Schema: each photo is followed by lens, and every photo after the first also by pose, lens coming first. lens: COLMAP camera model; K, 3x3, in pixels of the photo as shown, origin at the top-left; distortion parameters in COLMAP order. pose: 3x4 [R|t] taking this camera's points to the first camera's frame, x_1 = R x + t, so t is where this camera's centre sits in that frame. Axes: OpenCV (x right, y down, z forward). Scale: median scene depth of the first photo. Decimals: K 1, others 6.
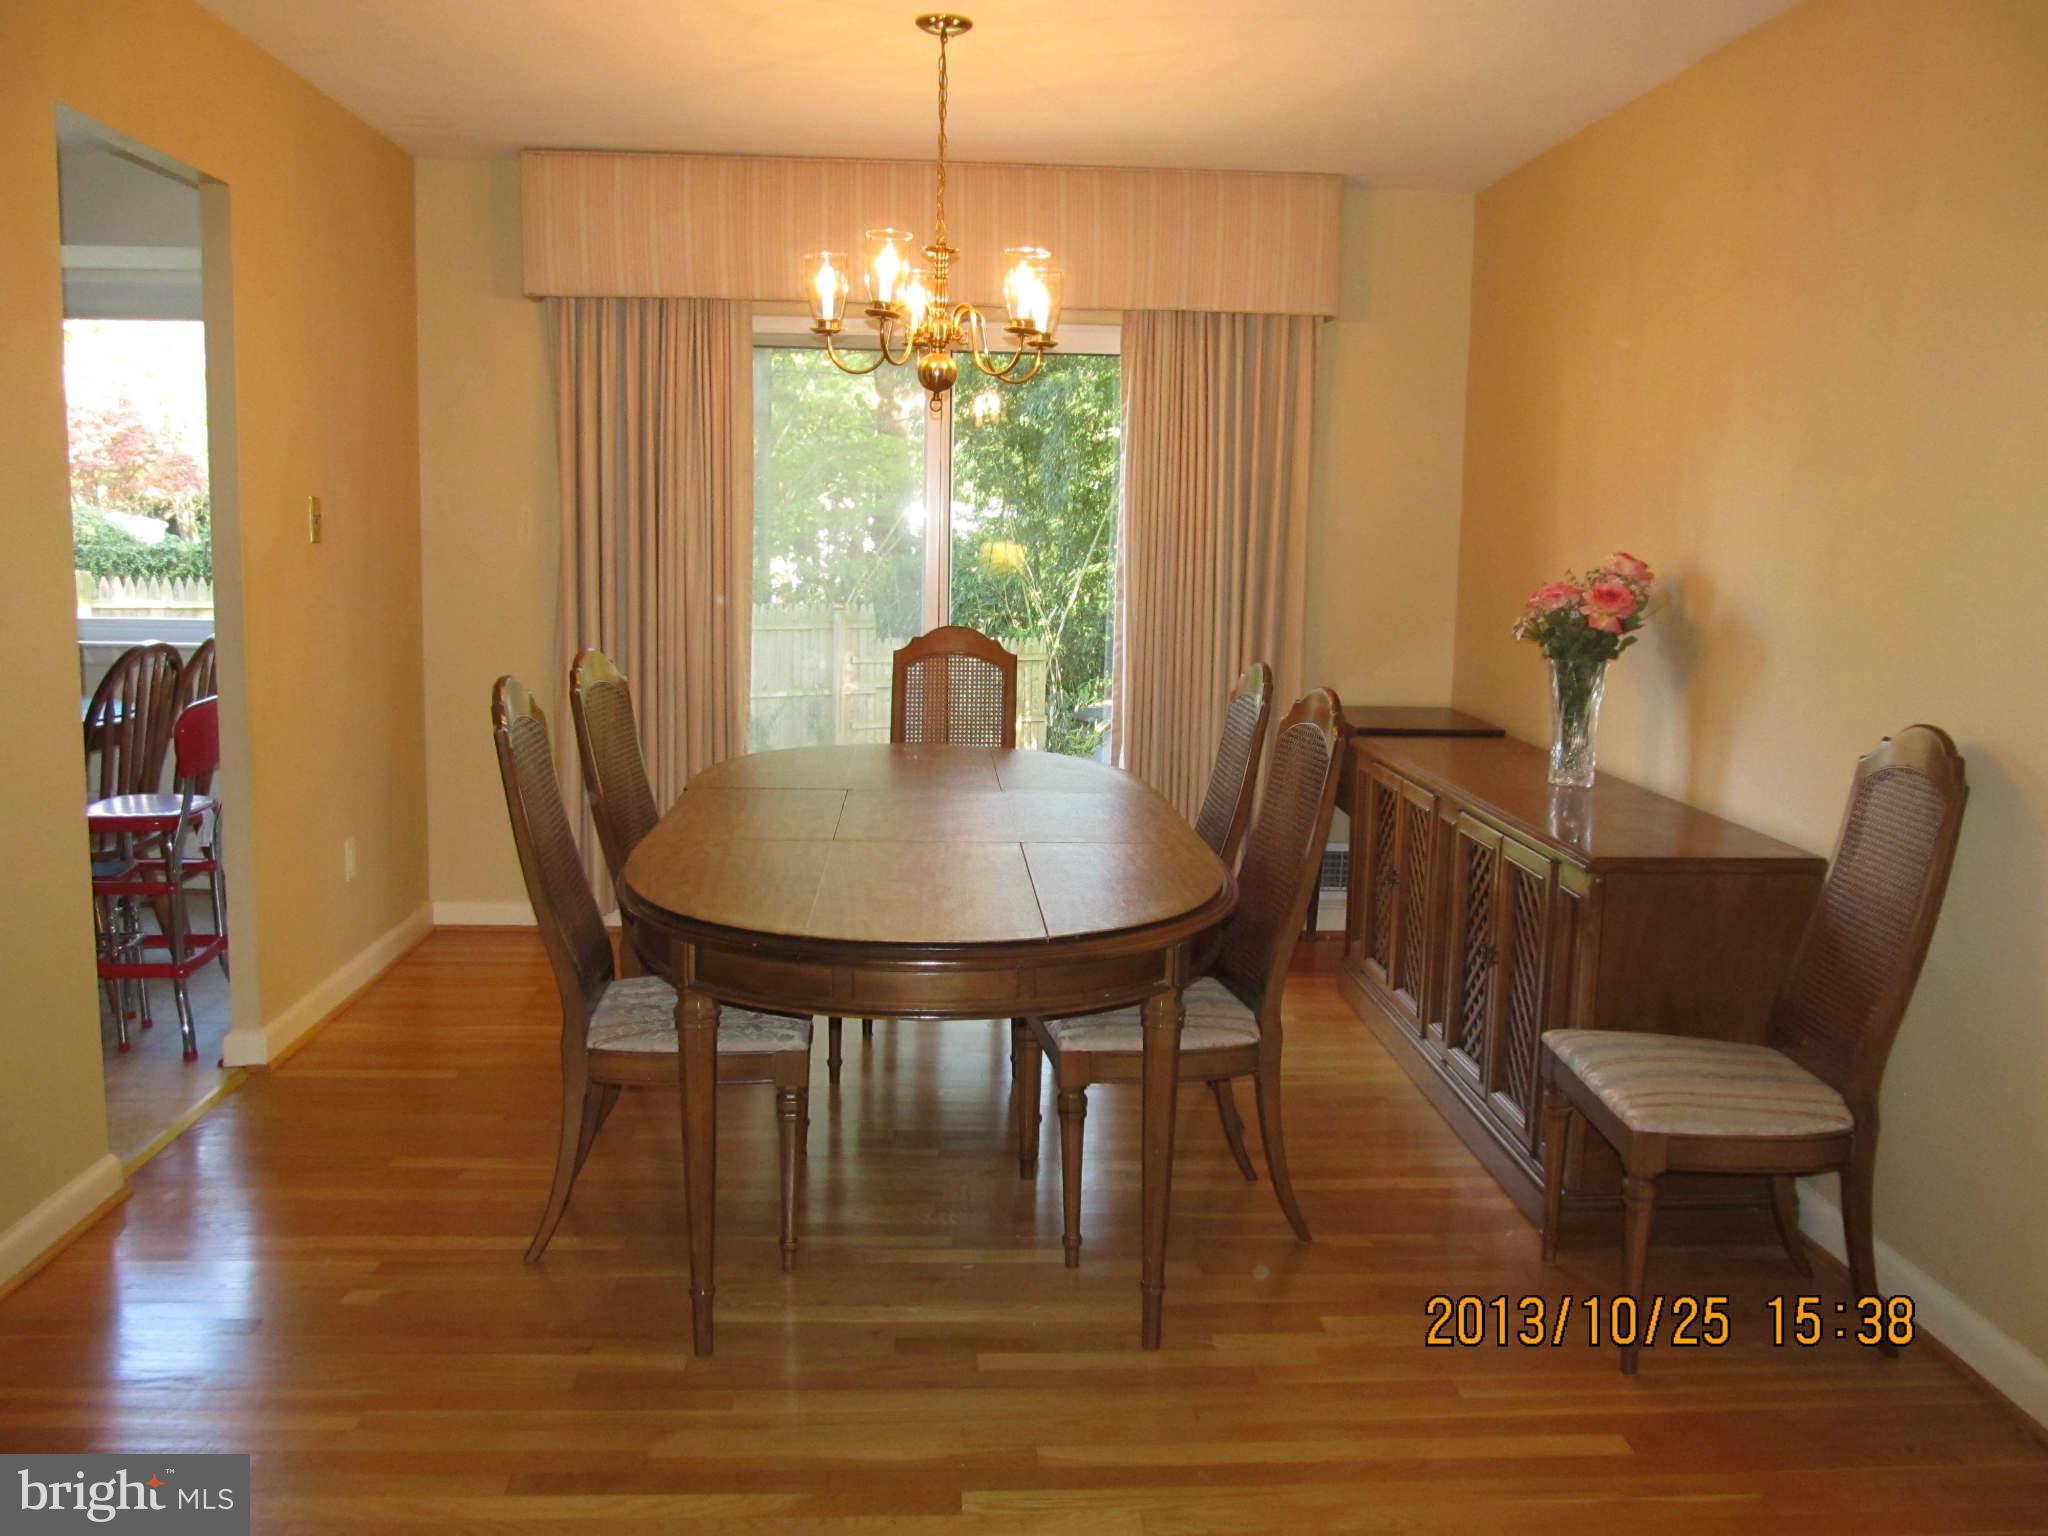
lens RADIAL K [[1710.7, 0, 1023.0], [0, 1710.7, 756.7], [0, 0, 1]] dist [-0.066645, 0.029521]
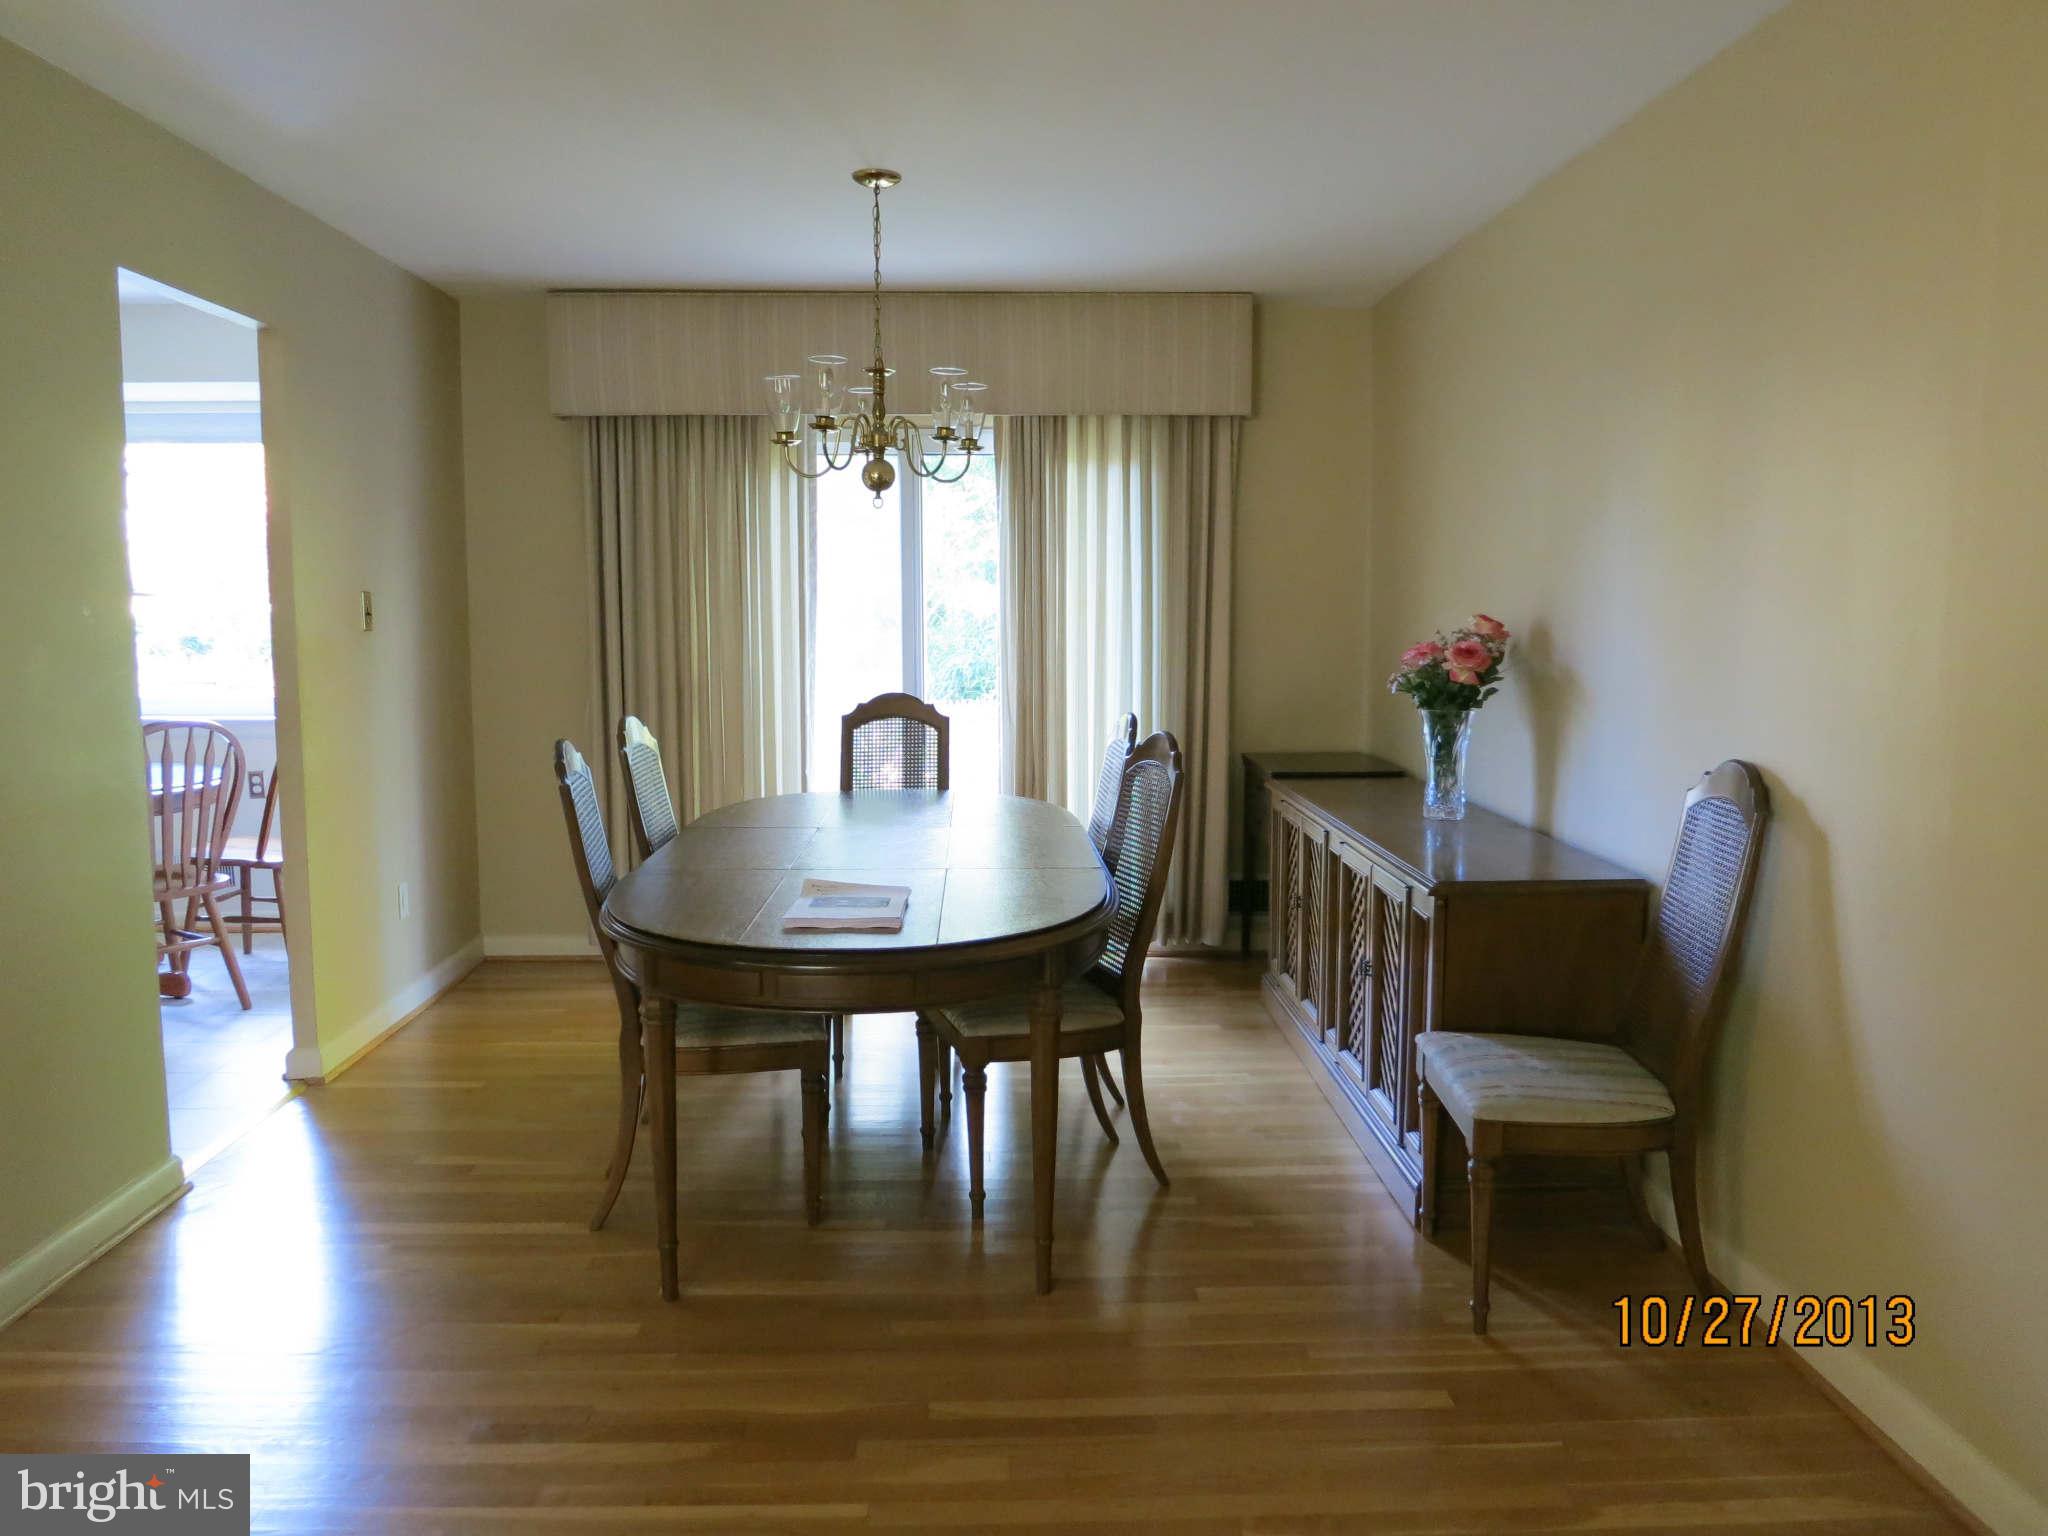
lens RADIAL K [[1484.3, 0, 1014.7], [0, 1484.3, 775.2], [0, 0, 1]] dist [-0.054270, 0.003603]
pose [[0.999252, -0.019776, -0.033236, 0.070589], [0.019127, 0.999622, -0.019745, 0.001621], [0.033614, 0.019095, 0.999252, -0.002844]]
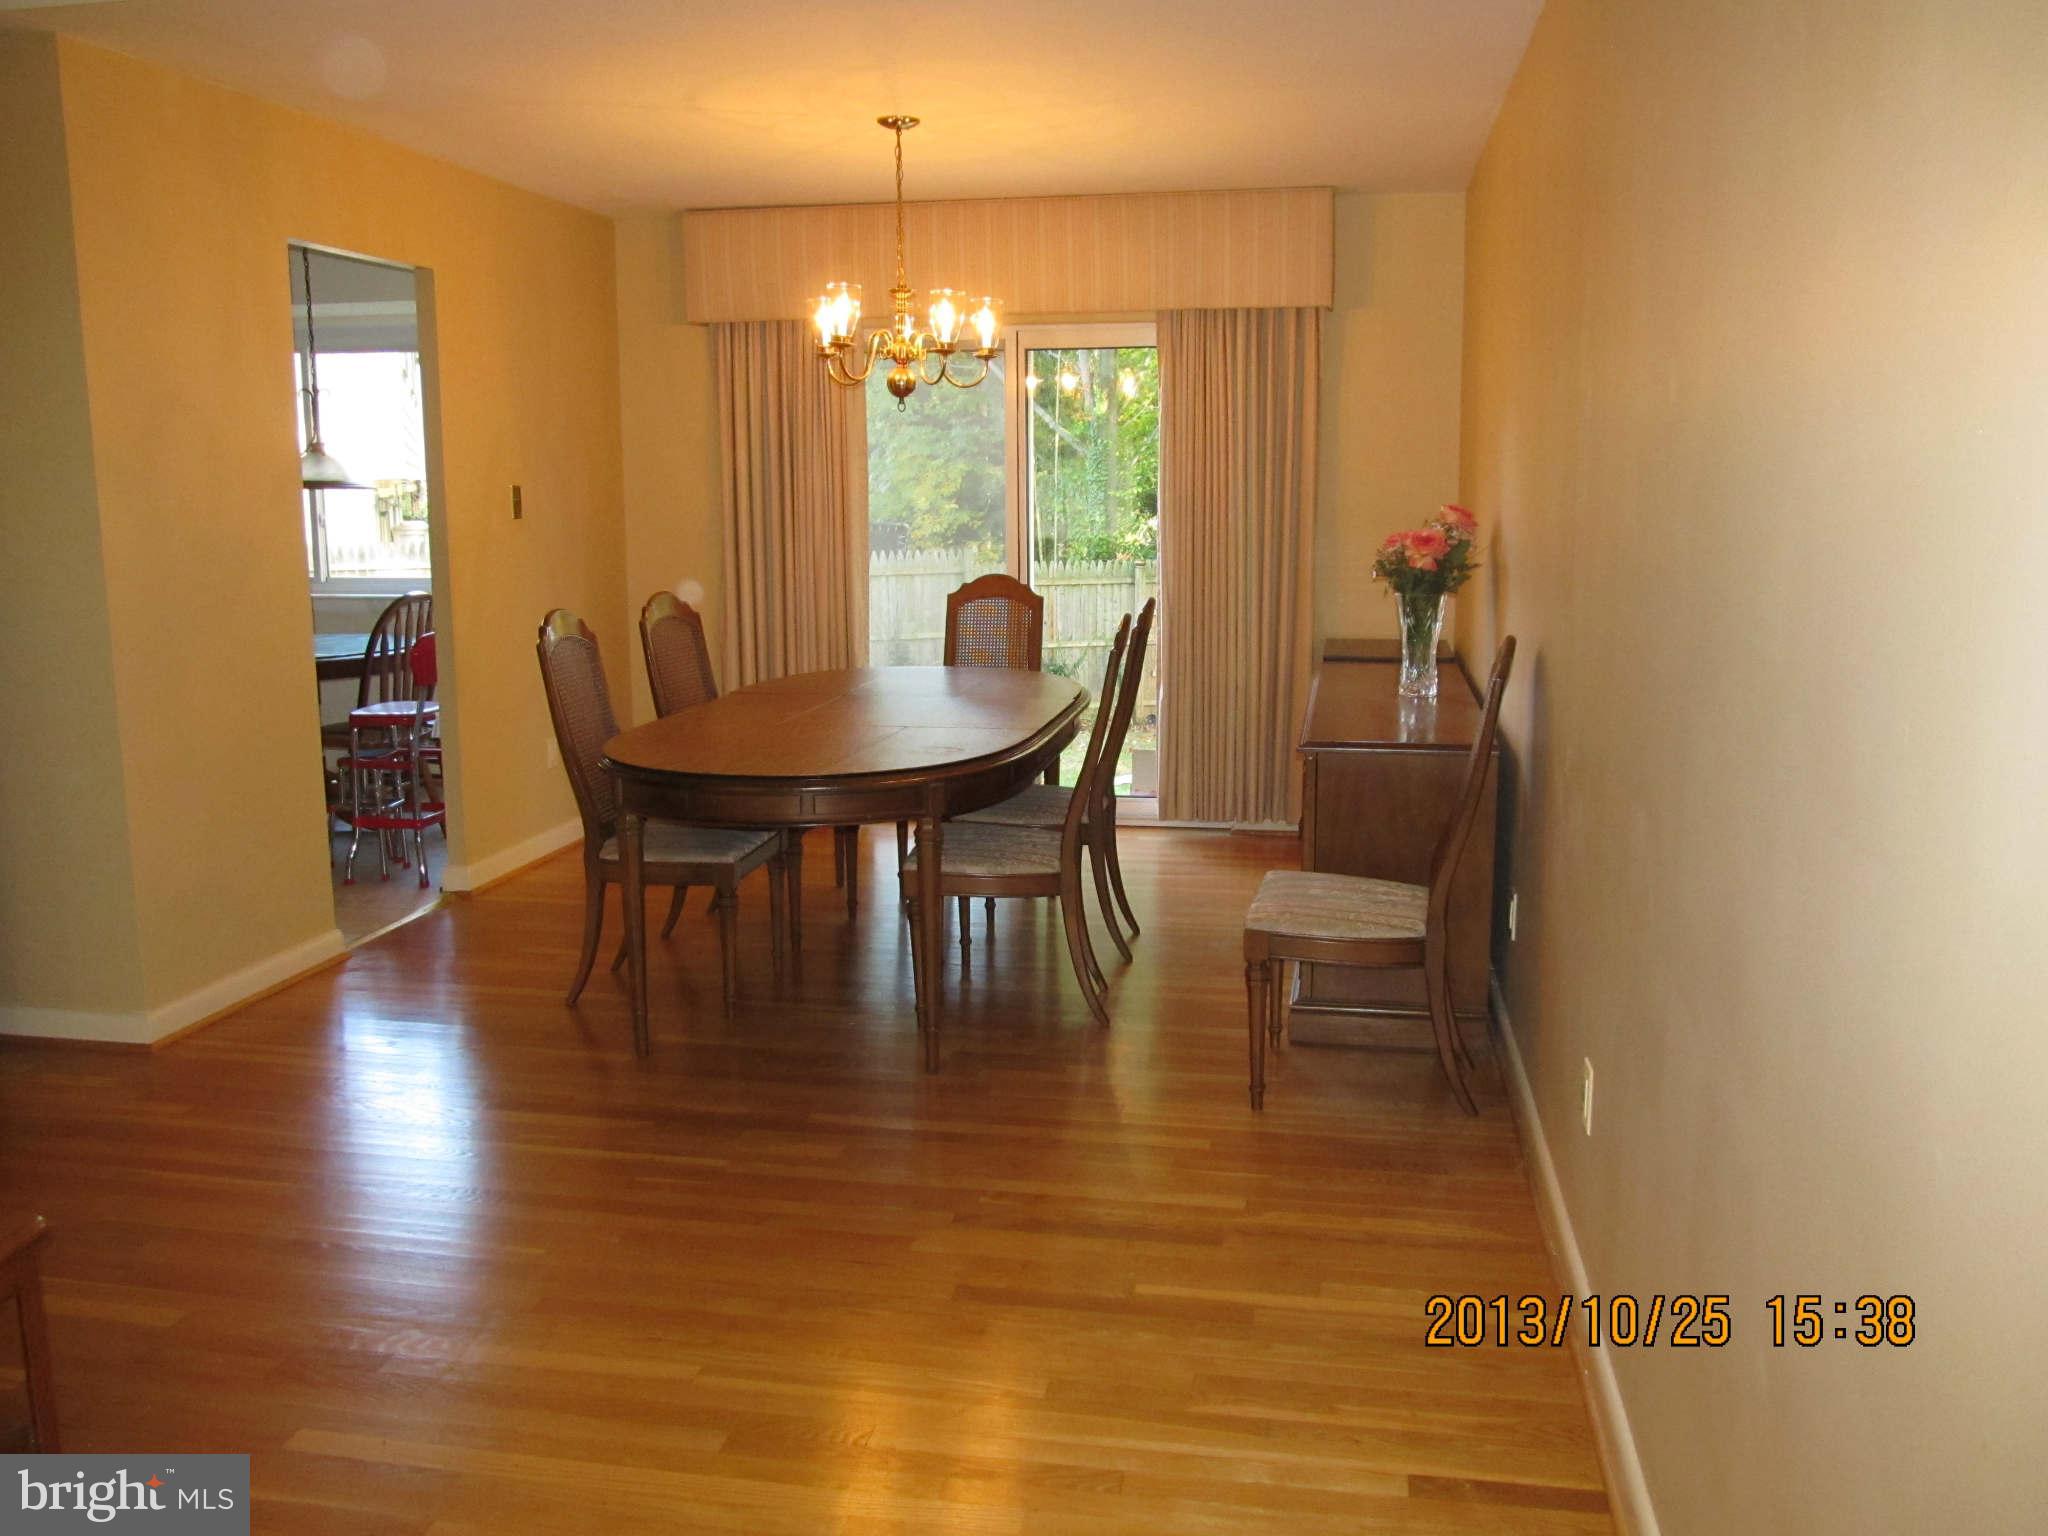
lens RADIAL K [[1710.7, 0, 1037.1], [0, 1710.7, 765.5], [0, 0, 1]] dist [-0.066645, 0.029521]
pose [[0.969781, 0.014148, -0.243566, 0.368973], [-0.006814, 0.999498, 0.030927, 0.031647], [0.243882, -0.028333, 0.969391, -0.269387]]
